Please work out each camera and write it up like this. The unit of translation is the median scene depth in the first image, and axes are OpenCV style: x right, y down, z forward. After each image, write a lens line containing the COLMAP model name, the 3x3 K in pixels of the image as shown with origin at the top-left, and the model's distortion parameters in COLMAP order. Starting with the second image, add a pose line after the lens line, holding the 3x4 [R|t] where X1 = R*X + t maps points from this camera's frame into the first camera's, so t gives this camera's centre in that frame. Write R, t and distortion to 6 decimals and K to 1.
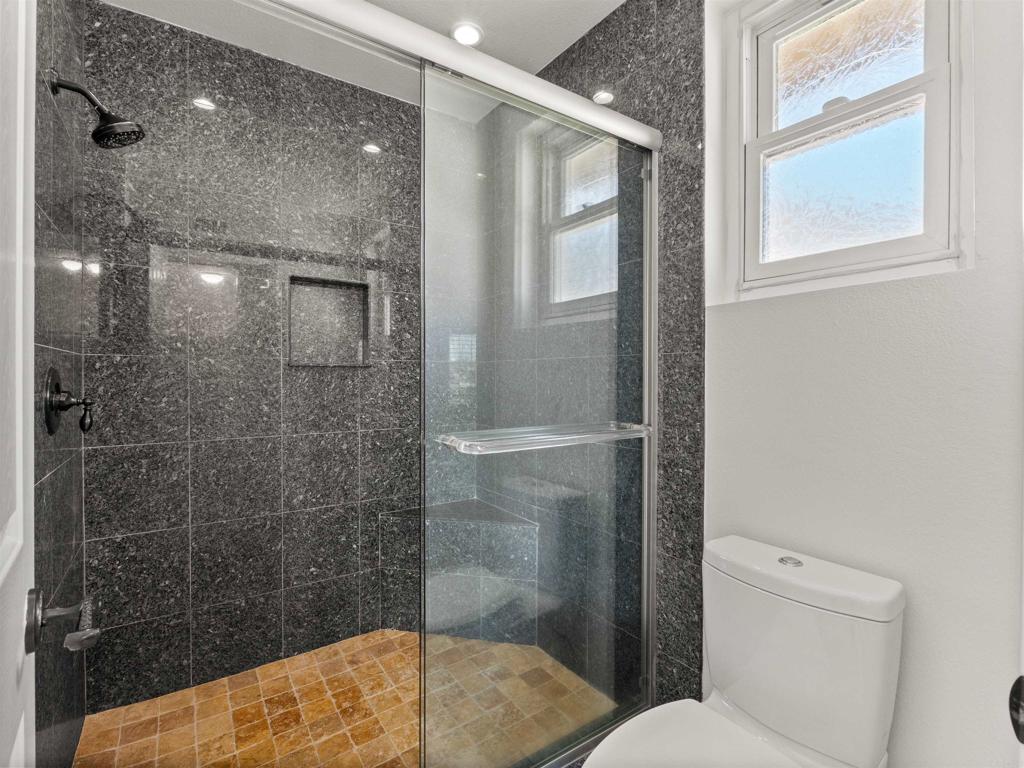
lens RADIAL K [[491.2, 0, 514.4], [0, 491.2, 382.8], [0, 0, 1]] dist [-0.000486, -0.000530]
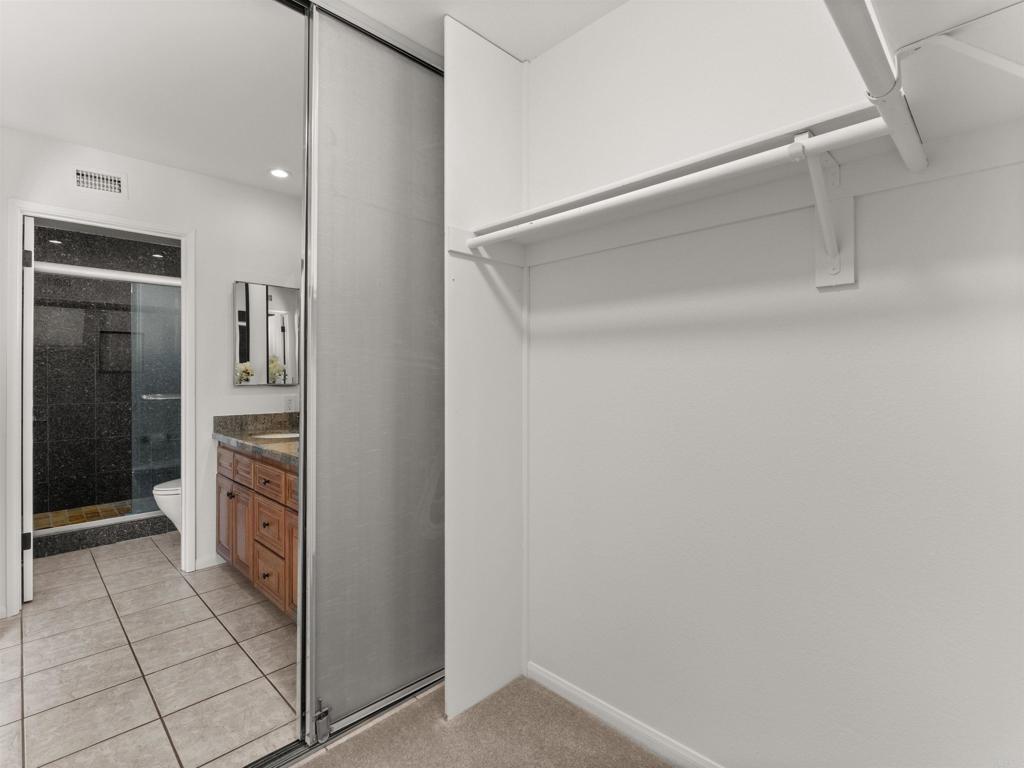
lens RADIAL K [[491.2, 0, 509.9], [0, 491.2, 377.9], [0, 0, 1]] dist [-0.000486, -0.000530]
pose [[0.983846, -0.004292, 0.178965, 0.969245], [0.005794, 0.999952, -0.007870, 0.022495], [-0.178922, 0.008780, 0.983824, -1.512749]]
